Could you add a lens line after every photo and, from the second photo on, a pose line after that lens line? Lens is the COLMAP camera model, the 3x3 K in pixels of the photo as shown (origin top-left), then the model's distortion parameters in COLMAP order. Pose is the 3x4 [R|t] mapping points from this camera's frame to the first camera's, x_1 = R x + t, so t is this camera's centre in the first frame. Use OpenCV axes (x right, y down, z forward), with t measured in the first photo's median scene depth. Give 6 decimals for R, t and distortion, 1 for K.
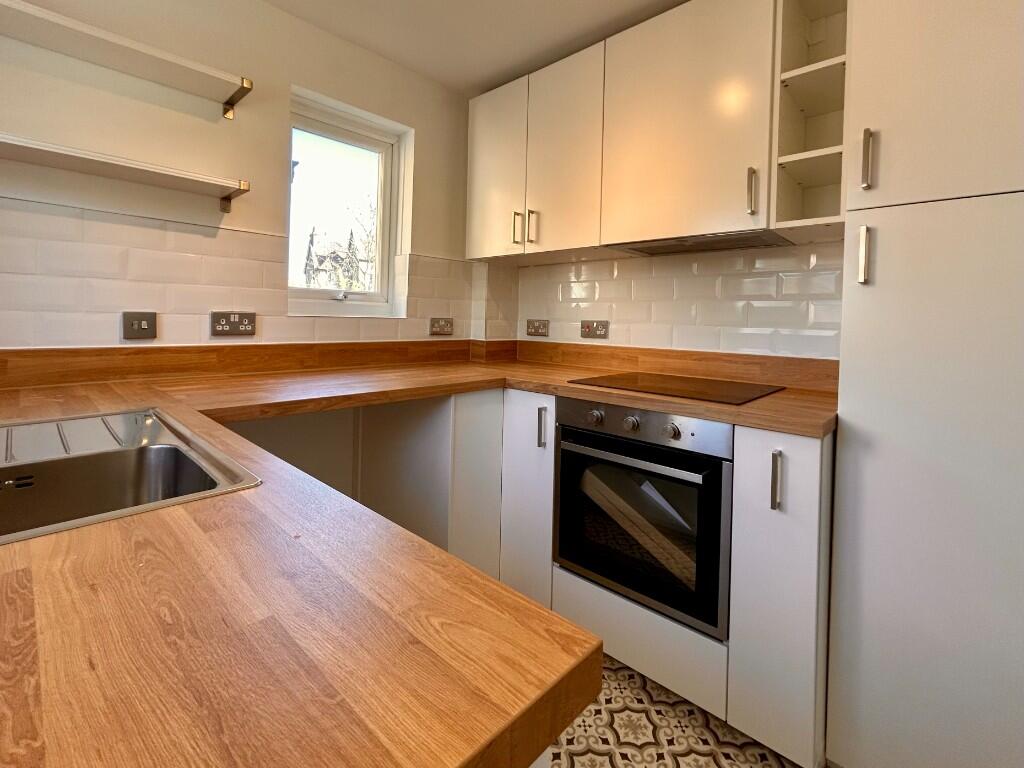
lens RADIAL K [[467.5, 0, 511.6], [0, 467.5, 354.3], [0, 0, 1]] dist [-0.000563, -0.000159]
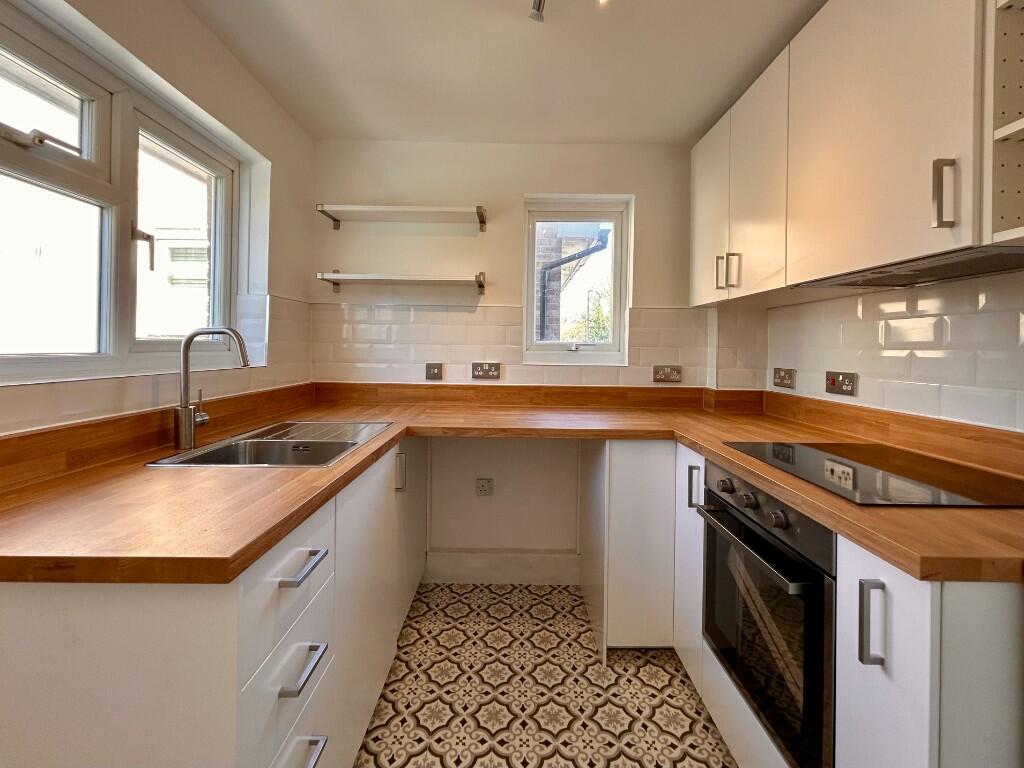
lens RADIAL K [[444.4, 0, 512.0], [0, 444.4, 384.0], [0, 0, 1]] dist [-0.000970, 0.000000]
pose [[0.689438, 0.045142, -0.722937, 0.381181], [-0.052095, 0.998562, 0.012672, -0.037200], [0.722469, 0.028925, 0.690798, 0.087096]]
